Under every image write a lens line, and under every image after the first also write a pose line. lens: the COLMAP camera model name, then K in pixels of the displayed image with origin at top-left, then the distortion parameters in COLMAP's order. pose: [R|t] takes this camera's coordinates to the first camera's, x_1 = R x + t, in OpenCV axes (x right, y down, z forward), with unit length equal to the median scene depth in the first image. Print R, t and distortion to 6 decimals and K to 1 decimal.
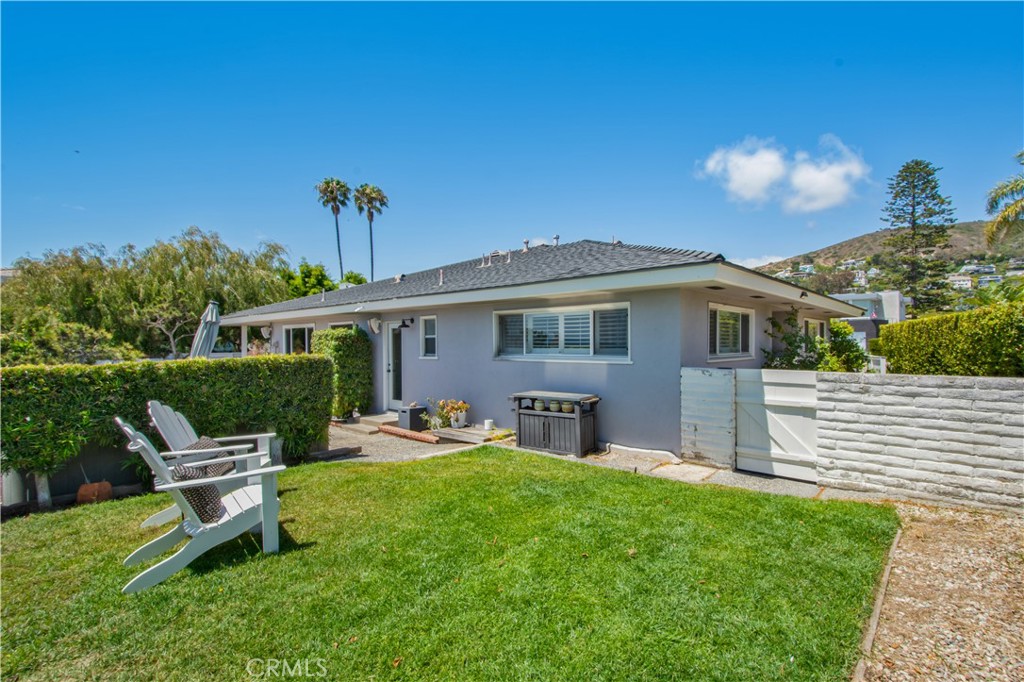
lens RADIAL K [[449.9, 0, 527.7], [0, 449.9, 339.0], [0, 0, 1]] dist [0.002193, -0.000018]
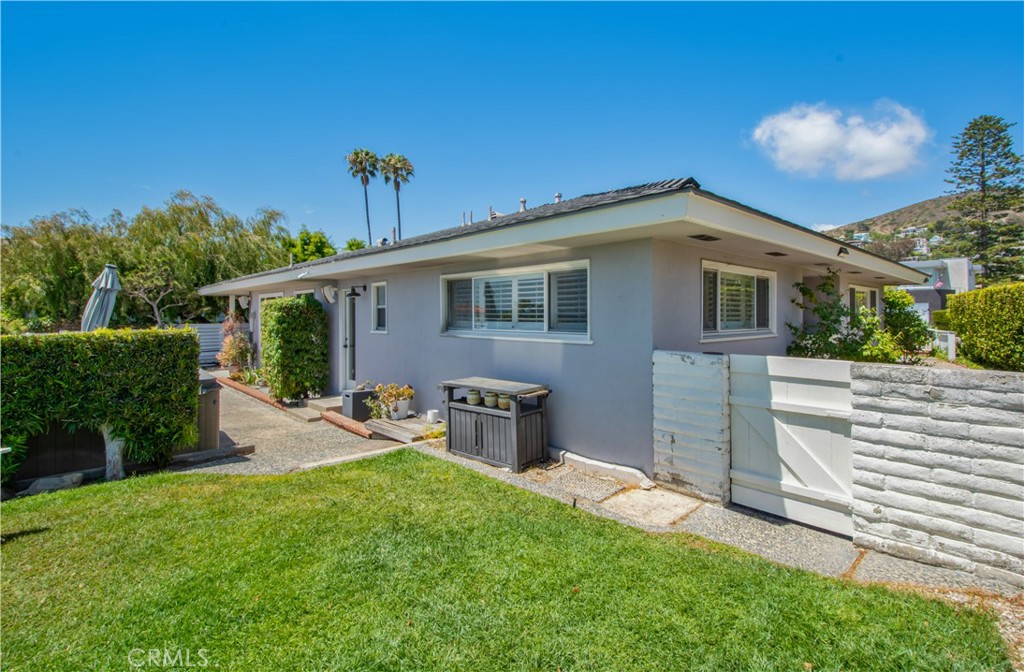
lens RADIAL K [[448.8, 0, 534.3], [0, 448.8, 304.8], [0, 0, 1]] dist [0.002926, -0.000032]
pose [[0.997149, 0.001437, -0.075446, 0.179969], [-0.002282, 0.999936, -0.011106, -0.000310], [0.075425, 0.011246, 0.997088, 0.247328]]
